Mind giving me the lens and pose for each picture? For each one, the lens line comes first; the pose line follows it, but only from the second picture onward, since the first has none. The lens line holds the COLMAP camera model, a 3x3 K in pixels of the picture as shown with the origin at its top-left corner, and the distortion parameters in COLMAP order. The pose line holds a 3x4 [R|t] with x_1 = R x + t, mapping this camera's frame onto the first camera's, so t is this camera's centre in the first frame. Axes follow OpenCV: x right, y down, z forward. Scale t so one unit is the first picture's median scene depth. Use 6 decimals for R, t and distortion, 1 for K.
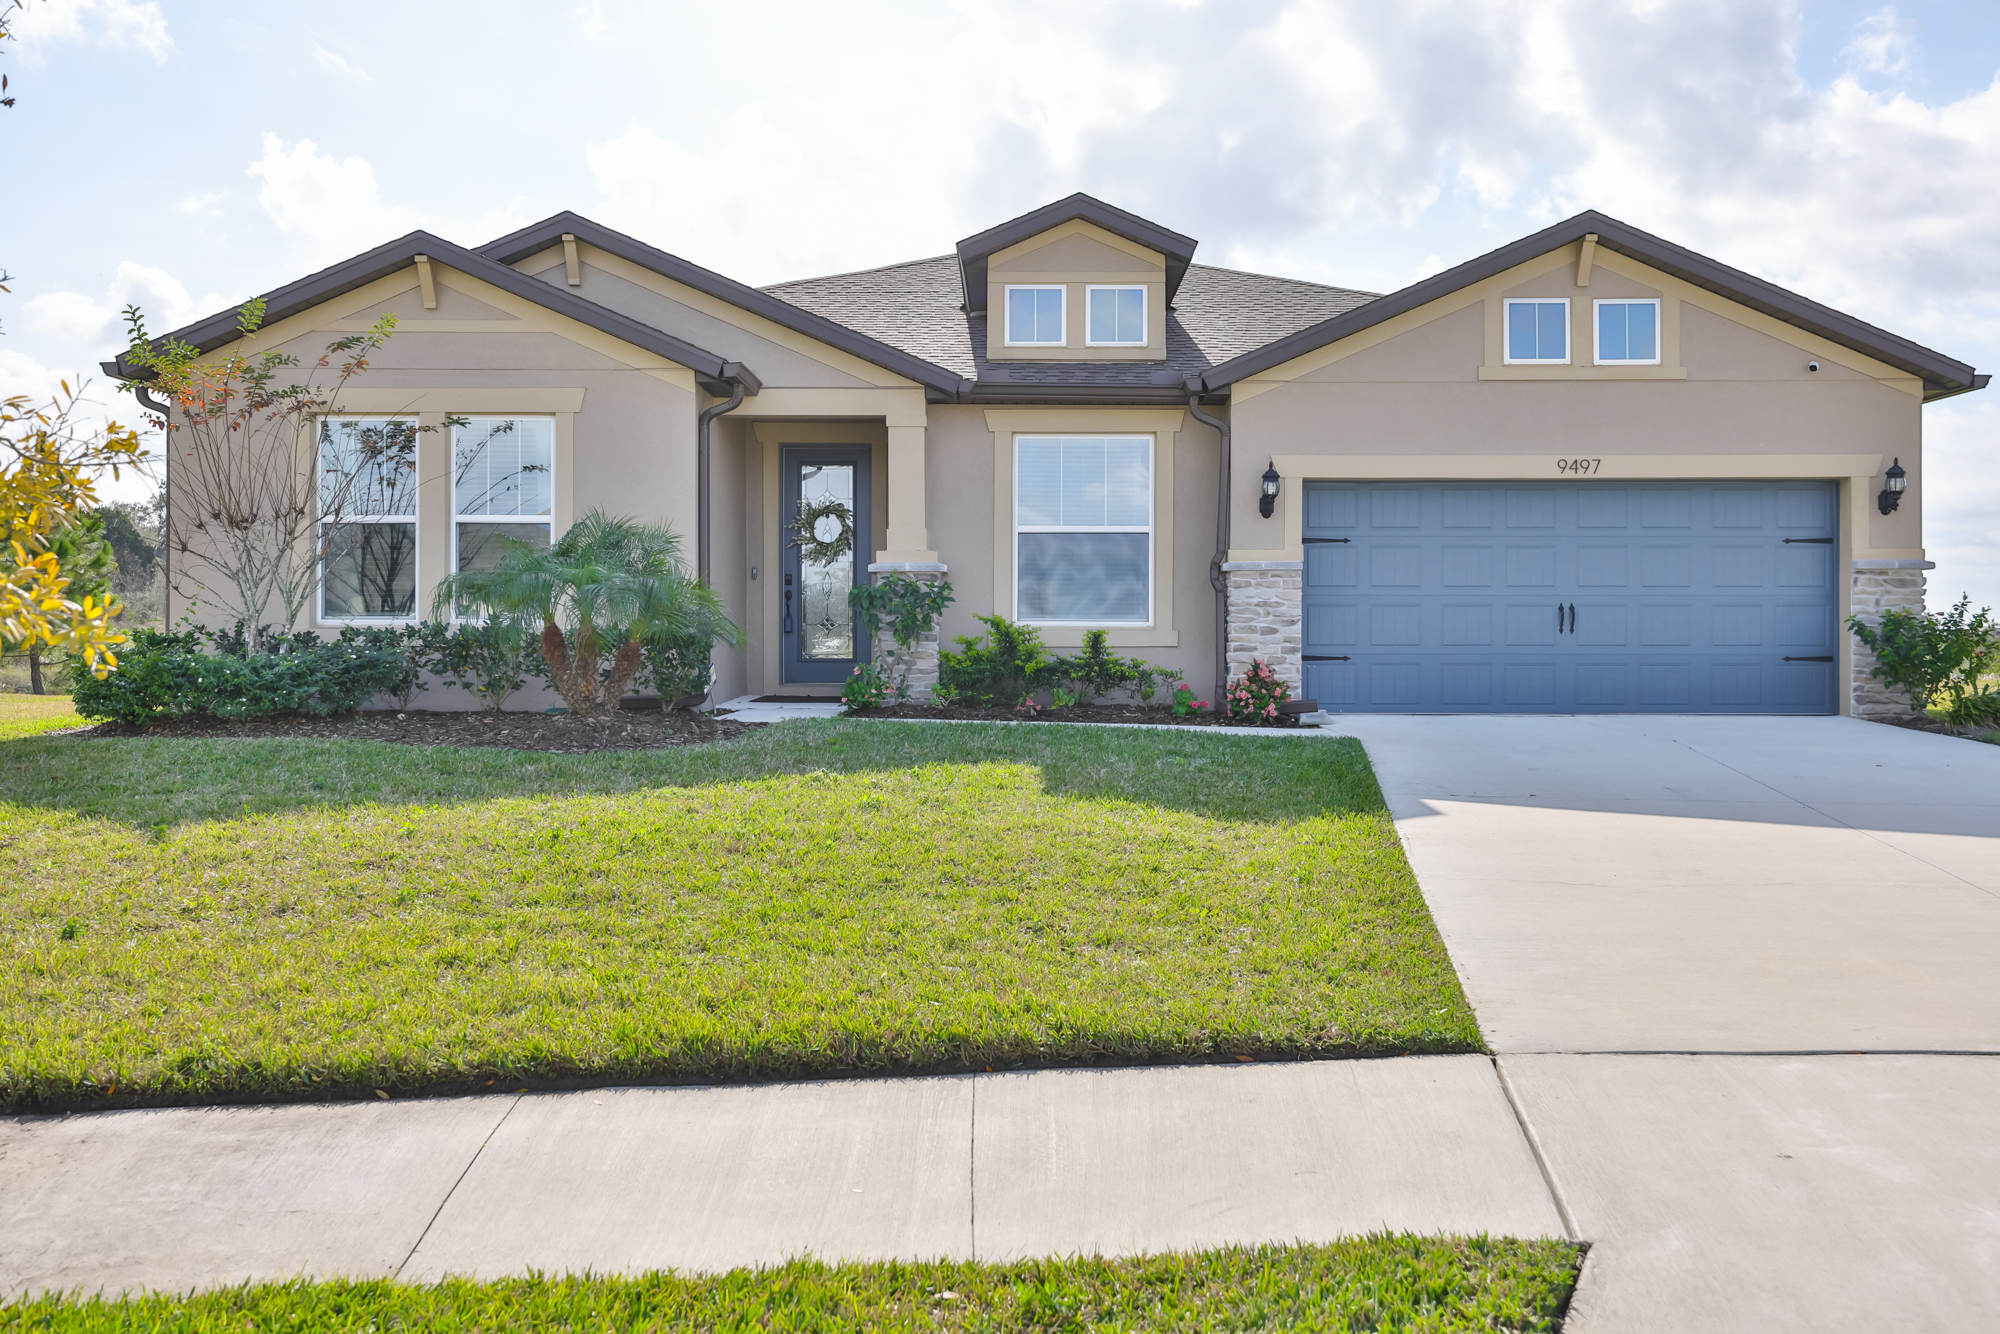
lens RADIAL K [[1606.9, 0, 999.9], [0, 1606.9, 662.7], [0, 0, 1]] dist [0.010230, -0.004141]
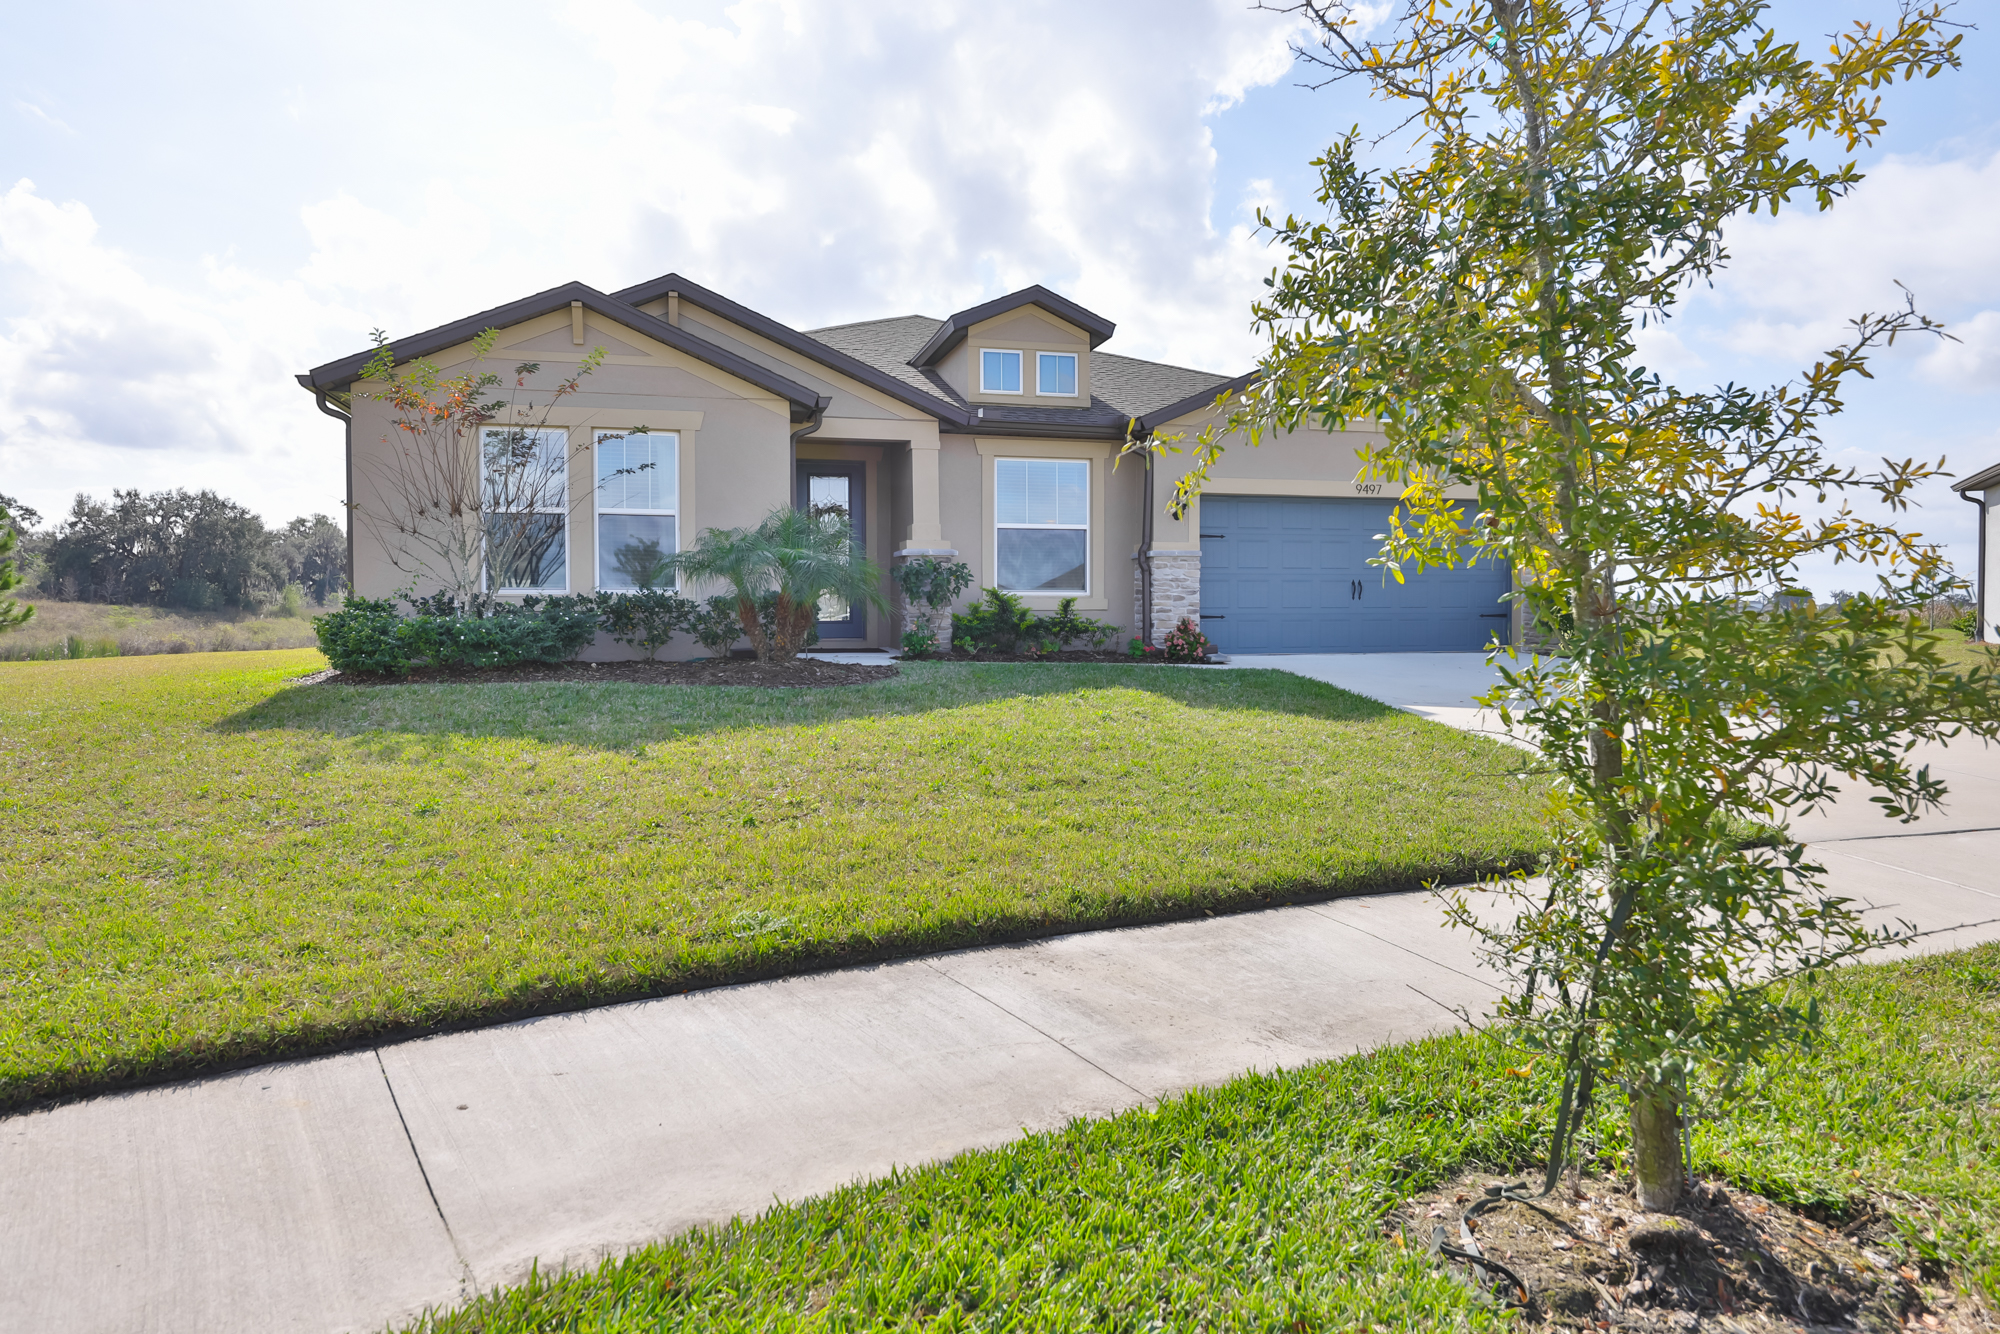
lens RADIAL K [[1169.4, 0, 999.8], [0, 1169.4, 662.7], [0, 0, 1]] dist [-0.005103, -0.000763]
pose [[0.966690, -0.015530, 0.255479, -0.259075], [0.008227, 0.999527, 0.029628, 0.005644], [-0.255818, -0.026539, 0.966361, 0.020996]]
